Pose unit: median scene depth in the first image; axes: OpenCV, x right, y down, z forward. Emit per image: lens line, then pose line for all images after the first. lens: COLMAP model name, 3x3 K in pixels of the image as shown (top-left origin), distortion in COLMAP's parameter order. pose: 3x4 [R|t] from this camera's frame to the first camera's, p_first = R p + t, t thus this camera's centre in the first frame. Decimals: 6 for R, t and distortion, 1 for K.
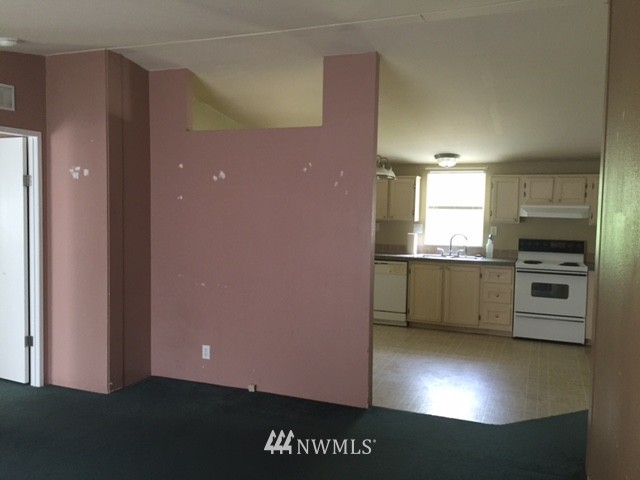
lens RADIAL K [[544.7, 0, 315.1], [0, 544.7, 240.4], [0, 0, 1]] dist [0.017369, -0.010498]
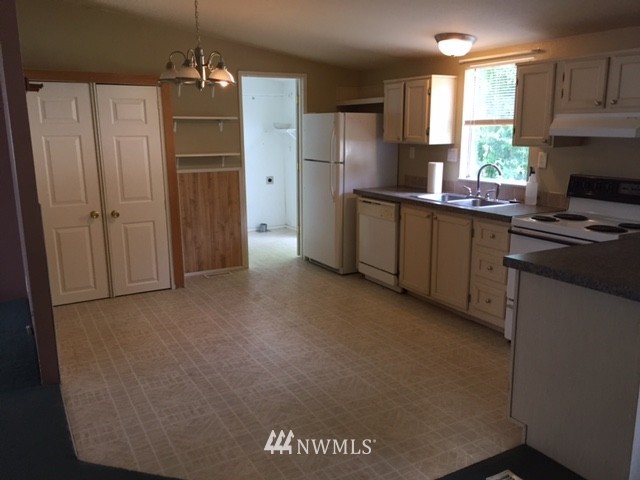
lens RADIAL K [[544.7, 0, 319.1], [0, 544.7, 240.7], [0, 0, 1]] dist [0.017369, -0.010498]
pose [[0.792405, 0.107520, -0.600444, 0.515740], [-0.025914, 0.989388, 0.142968, -0.010011], [0.609444, -0.097729, 0.786783, 0.387775]]
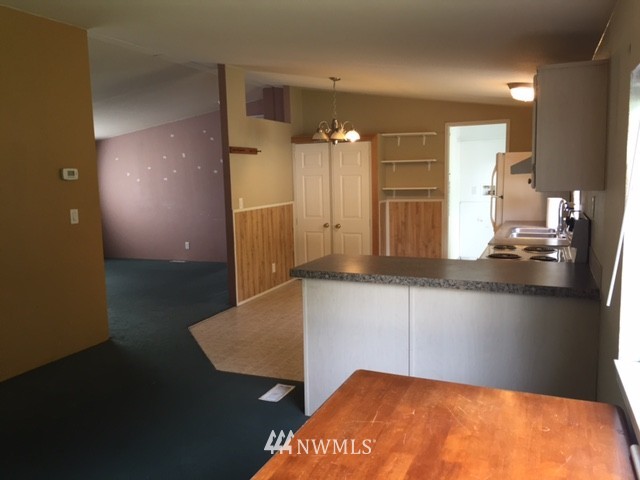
lens RADIAL K [[544.7, 0, 316.3], [0, 544.7, 242.6], [0, 0, 1]] dist [0.017369, -0.010498]
pose [[0.007275, 0.113172, -0.993549, 0.948707], [-0.042361, 0.992718, 0.112767, -0.023487], [0.999076, 0.041267, 0.012016, 0.736149]]
